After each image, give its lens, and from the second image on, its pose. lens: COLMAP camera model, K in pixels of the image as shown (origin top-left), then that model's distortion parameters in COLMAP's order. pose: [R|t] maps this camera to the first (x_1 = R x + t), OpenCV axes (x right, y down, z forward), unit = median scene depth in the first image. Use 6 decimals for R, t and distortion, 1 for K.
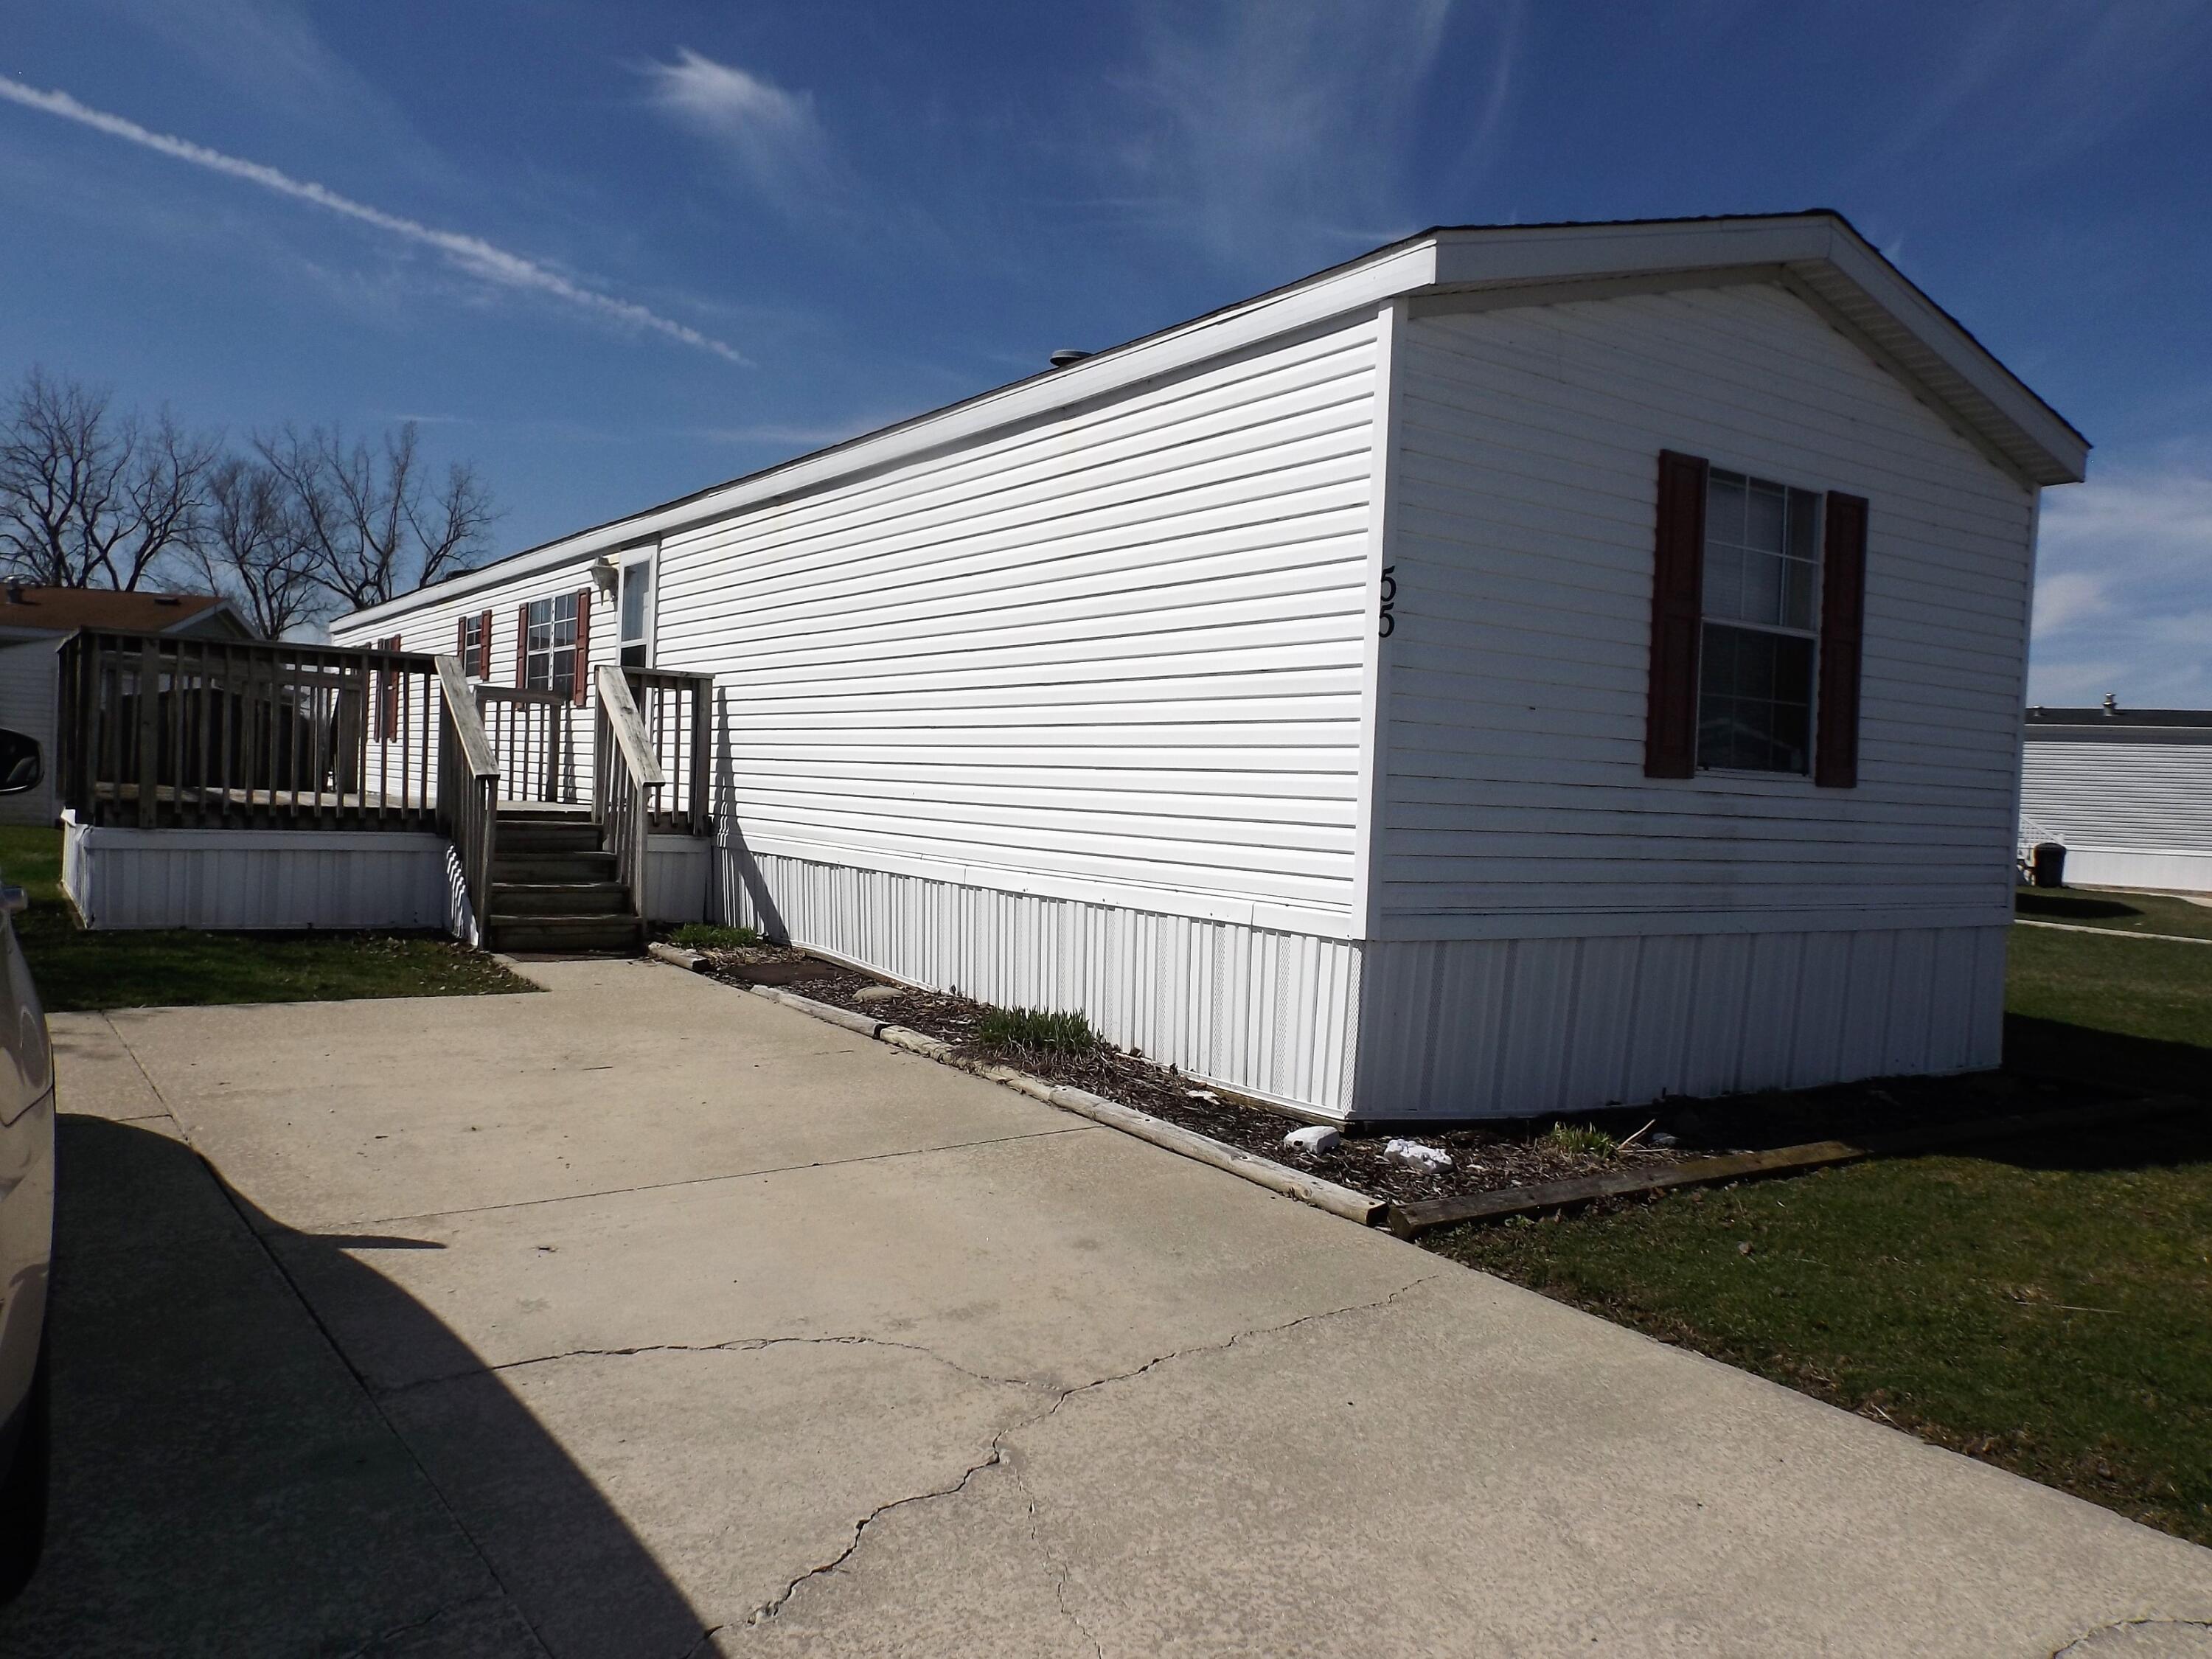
lens RADIAL K [[1508.2, 0, 1106.0], [0, 1508.2, 829.5], [0, 0, 1]] dist [0.008635, -0.003291]
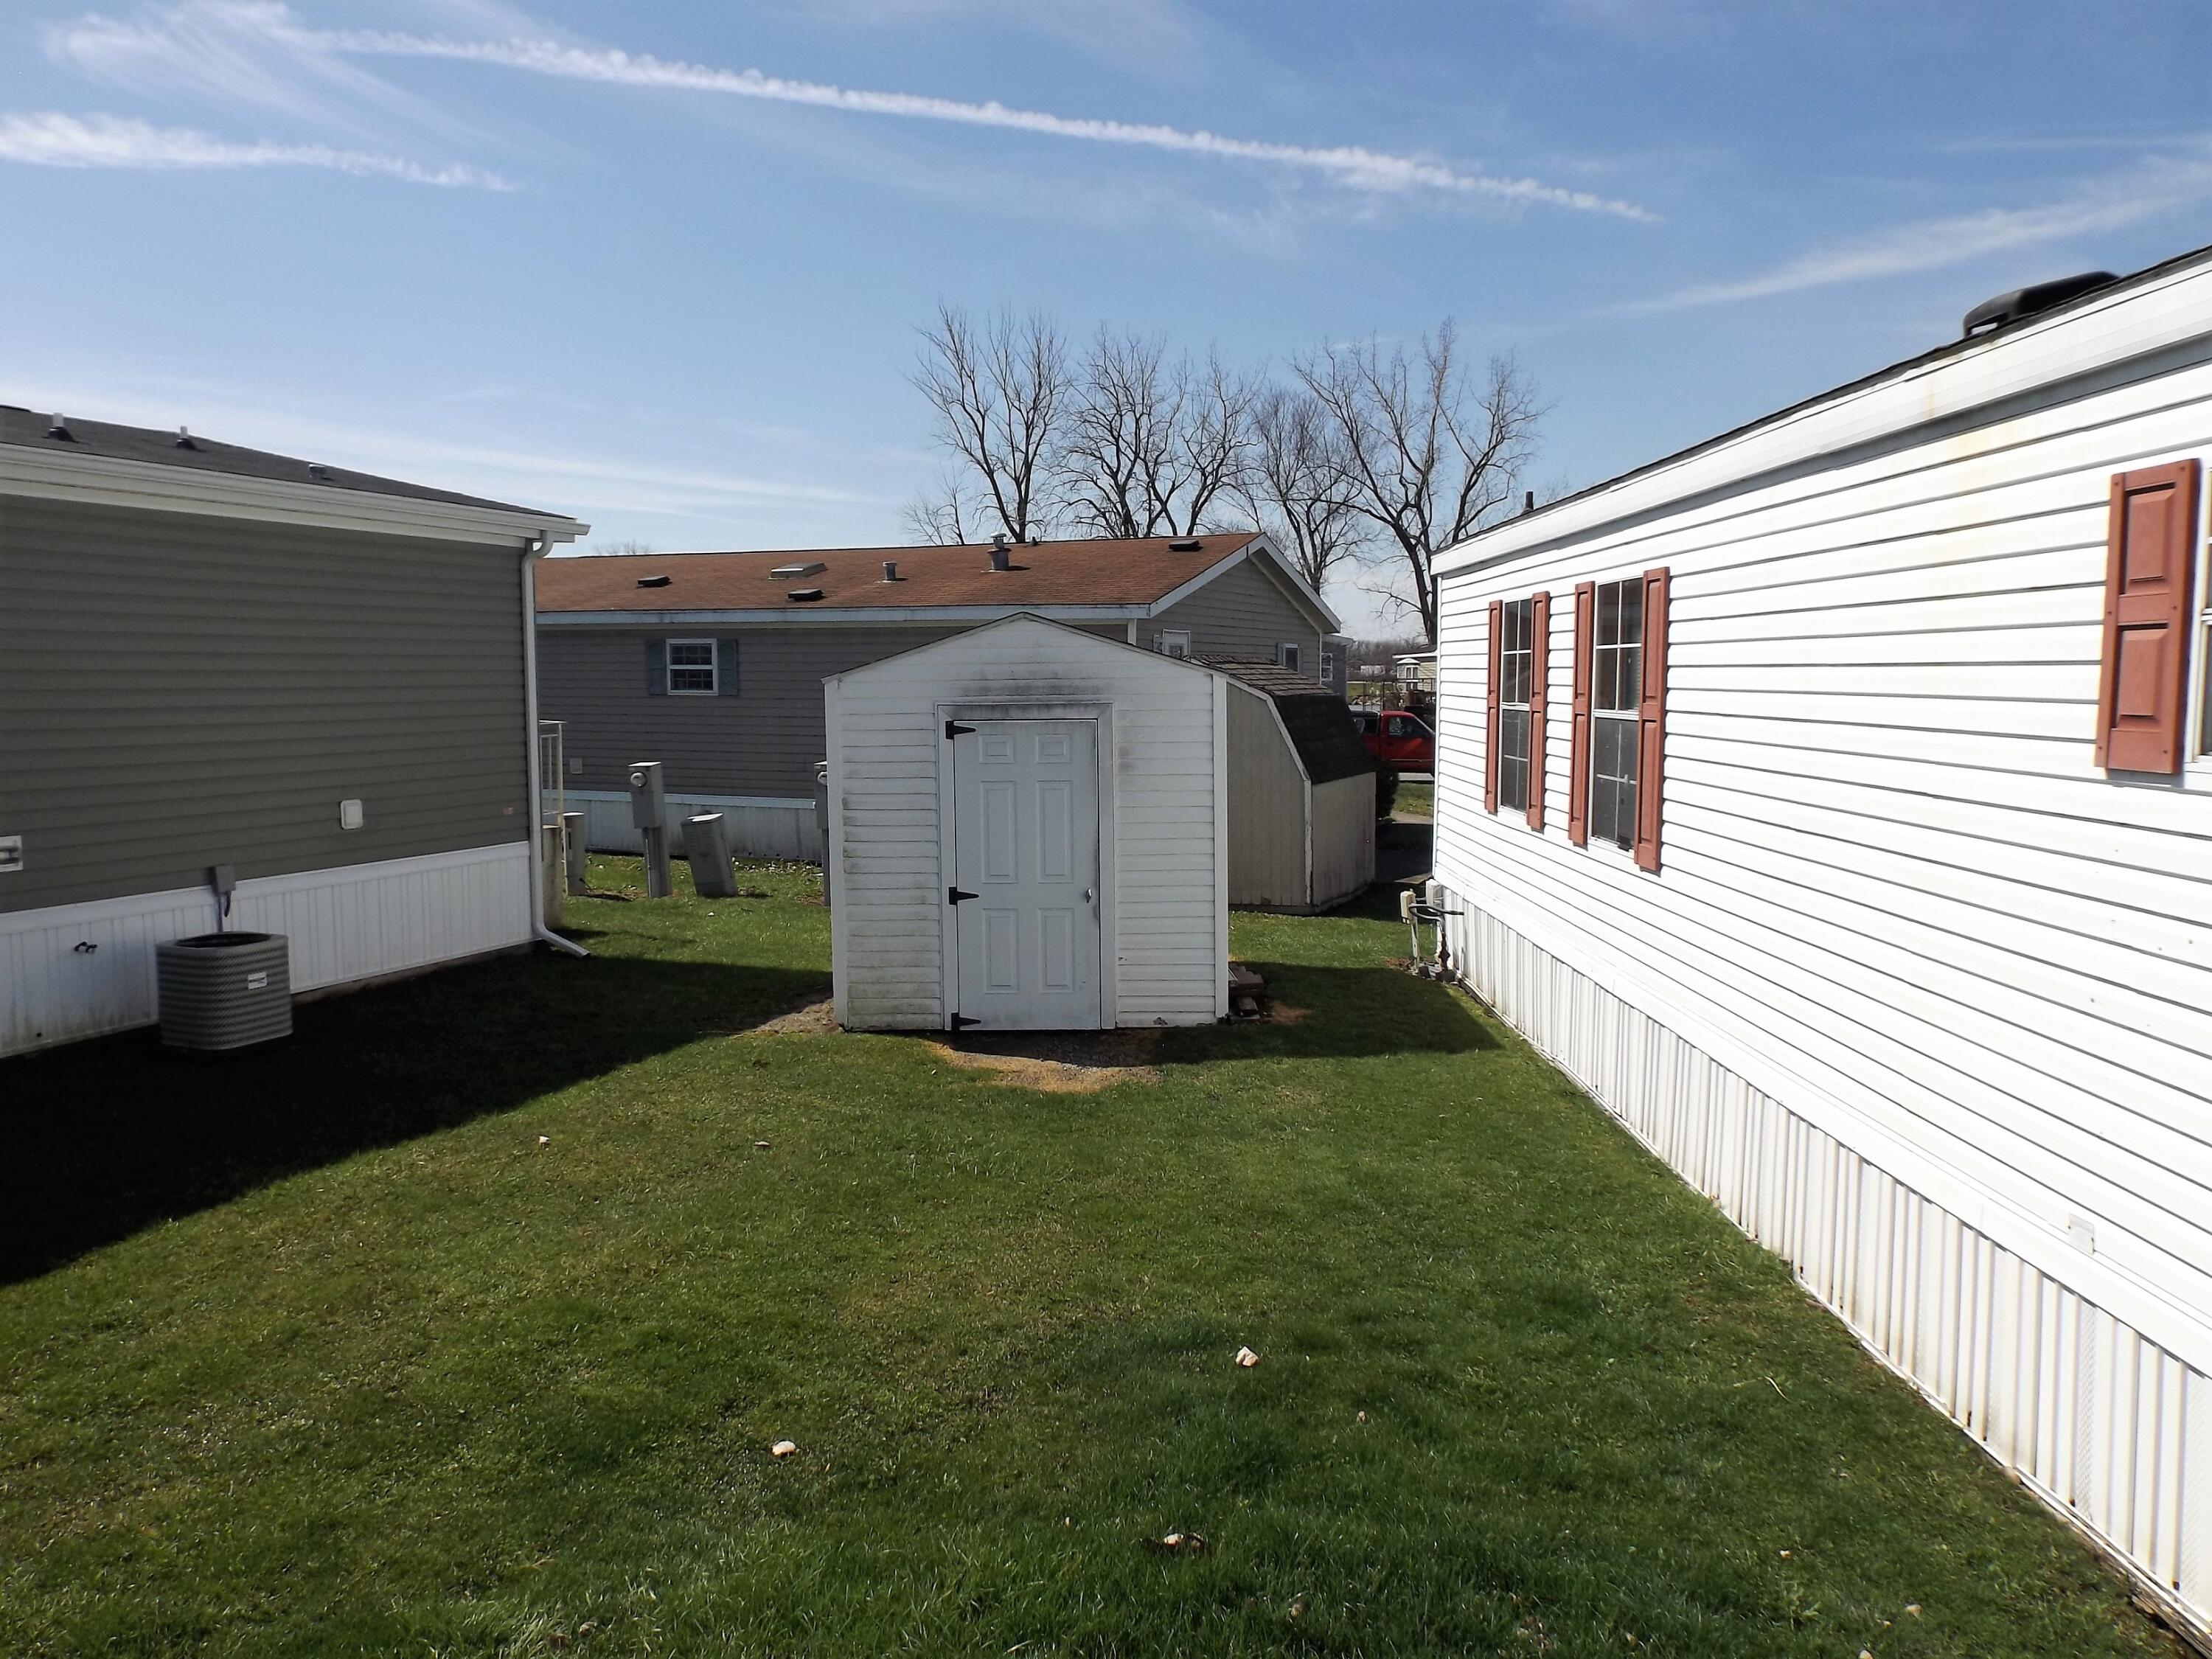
lens RADIAL K [[1590.8, 0, 1118.1], [0, 1590.8, 832.3], [0, 0, 1]] dist [0.013157, -0.002645]
pose [[0.828362, -0.000477, -0.560192, -0.348856], [0.029320, 0.998666, 0.042504, -0.046851], [0.559425, -0.051634, 0.827271, 0.363008]]
